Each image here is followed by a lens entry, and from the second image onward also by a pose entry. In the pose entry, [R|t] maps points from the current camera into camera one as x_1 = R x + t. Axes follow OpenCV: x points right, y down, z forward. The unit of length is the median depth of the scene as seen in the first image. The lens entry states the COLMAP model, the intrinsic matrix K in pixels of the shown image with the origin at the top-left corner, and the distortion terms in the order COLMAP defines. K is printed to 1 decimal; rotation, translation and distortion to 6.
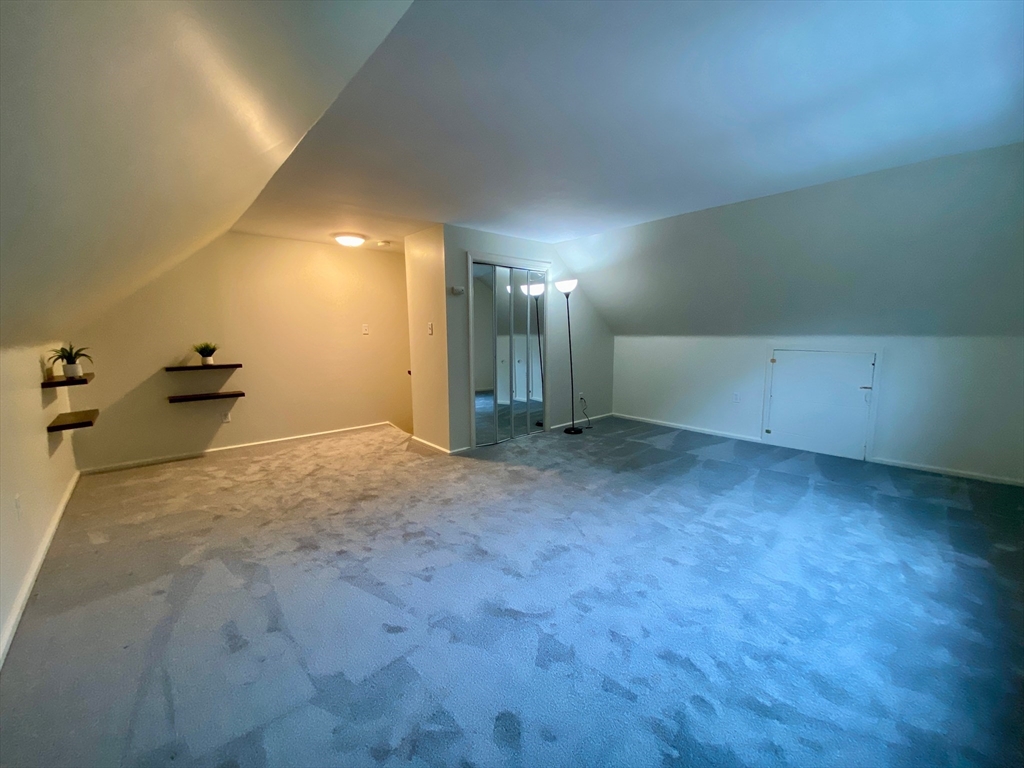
lens RADIAL K [[413.1, 0, 512.0], [0, 413.1, 384.0], [0, 0, 1]] dist [0.021774, -0.017814]
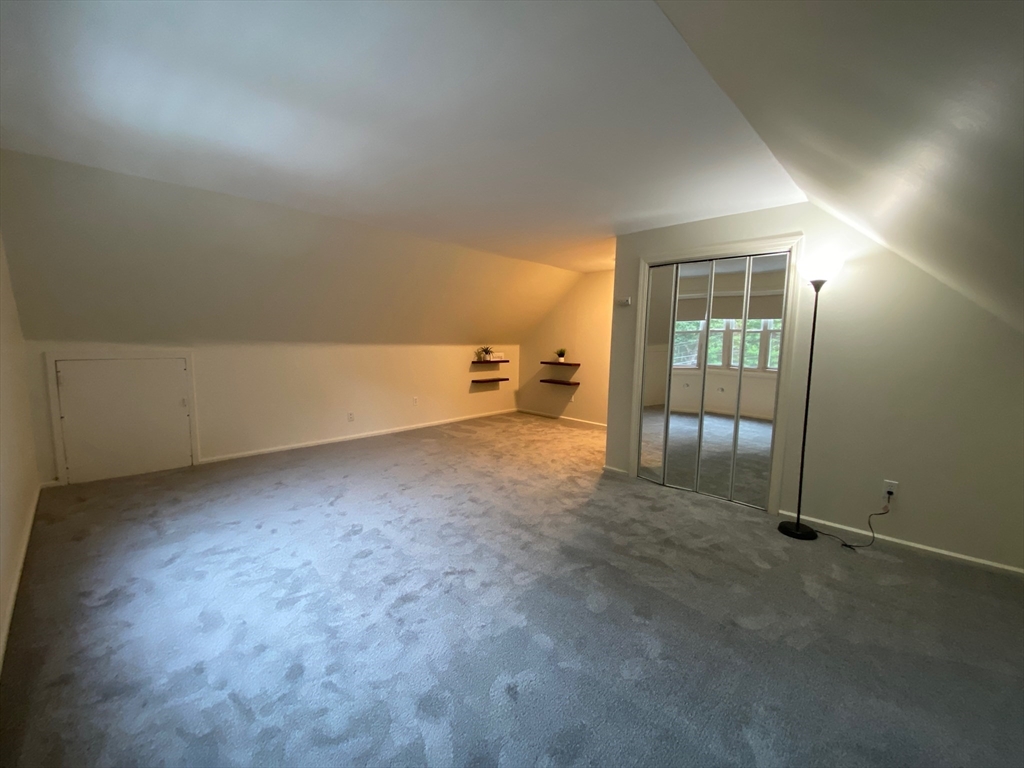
lens RADIAL K [[413.1, 0, 512.0], [0, 413.1, 384.0], [0, 0, 1]] dist [0.021774, -0.017814]
pose [[0.056876, 0.117964, -0.991388, 0.801066], [-0.136785, 0.984552, 0.109303, -0.108225], [0.988967, 0.129390, 0.072133, 0.684288]]
